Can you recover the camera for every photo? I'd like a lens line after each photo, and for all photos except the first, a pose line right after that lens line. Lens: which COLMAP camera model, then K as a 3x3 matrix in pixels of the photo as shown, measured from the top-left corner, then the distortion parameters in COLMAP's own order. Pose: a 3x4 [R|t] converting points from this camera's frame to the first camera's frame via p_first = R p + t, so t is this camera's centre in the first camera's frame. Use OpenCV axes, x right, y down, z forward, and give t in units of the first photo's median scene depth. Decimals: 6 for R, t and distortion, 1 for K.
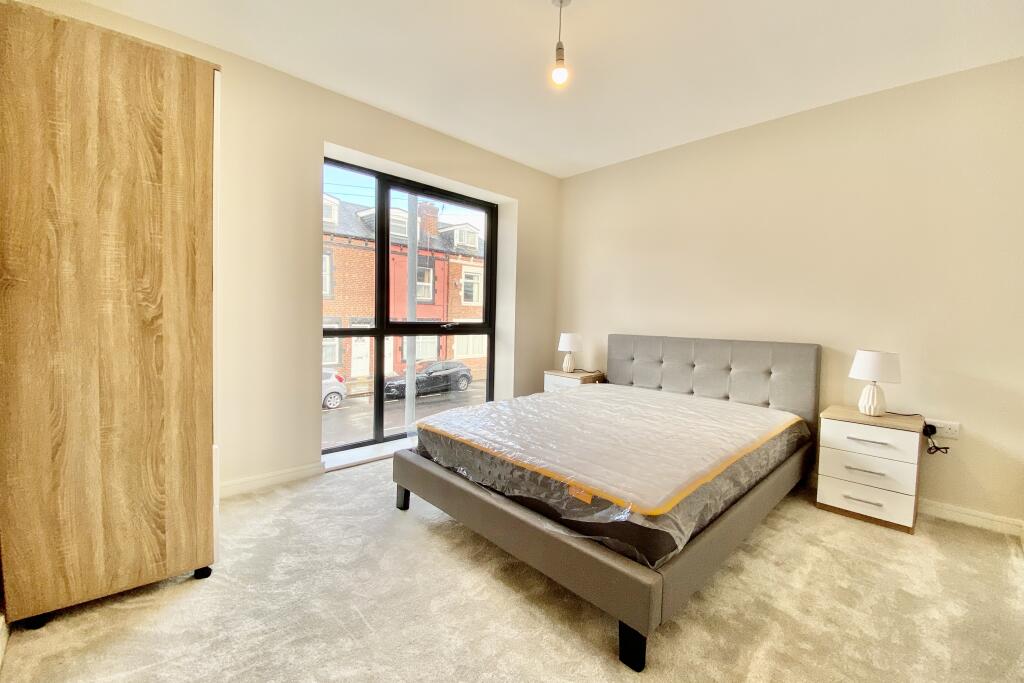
lens RADIAL K [[415.0, 0, 515.0], [0, 415.0, 343.8], [0, 0, 1]] dist [-0.017568, -0.001339]
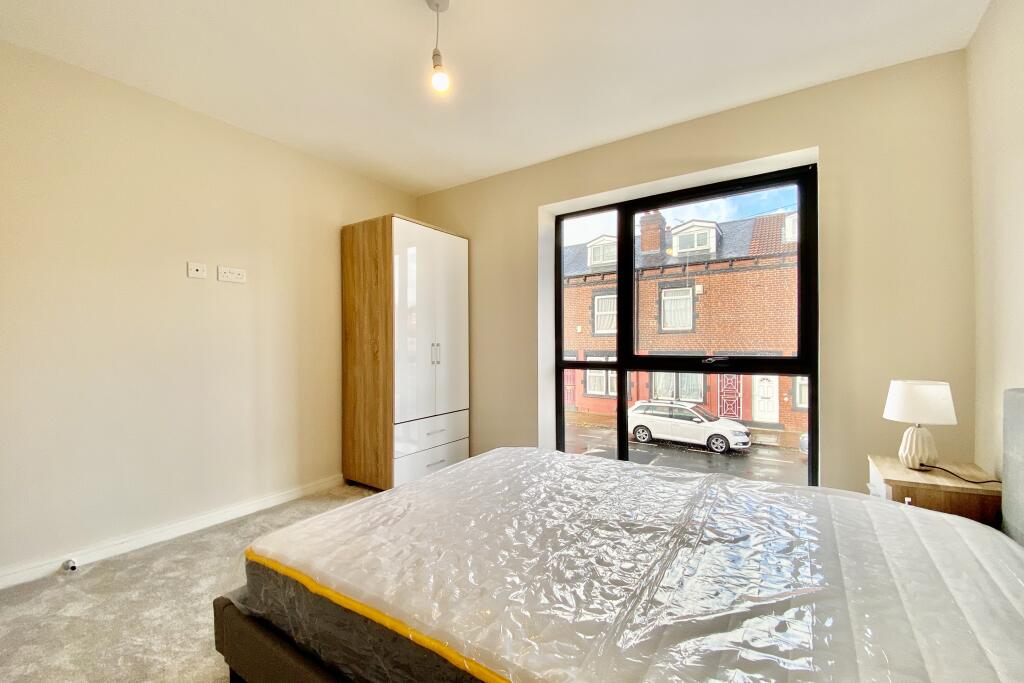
lens RADIAL K [[415.0, 0, 512.9], [0, 415.0, 343.4], [0, 0, 1]] dist [-0.017568, -0.001339]
pose [[0.198106, -0.031305, -0.979680, 0.568812], [-0.055758, 0.997511, -0.043150, -0.024815], [0.978593, 0.063174, 0.195868, 0.573328]]
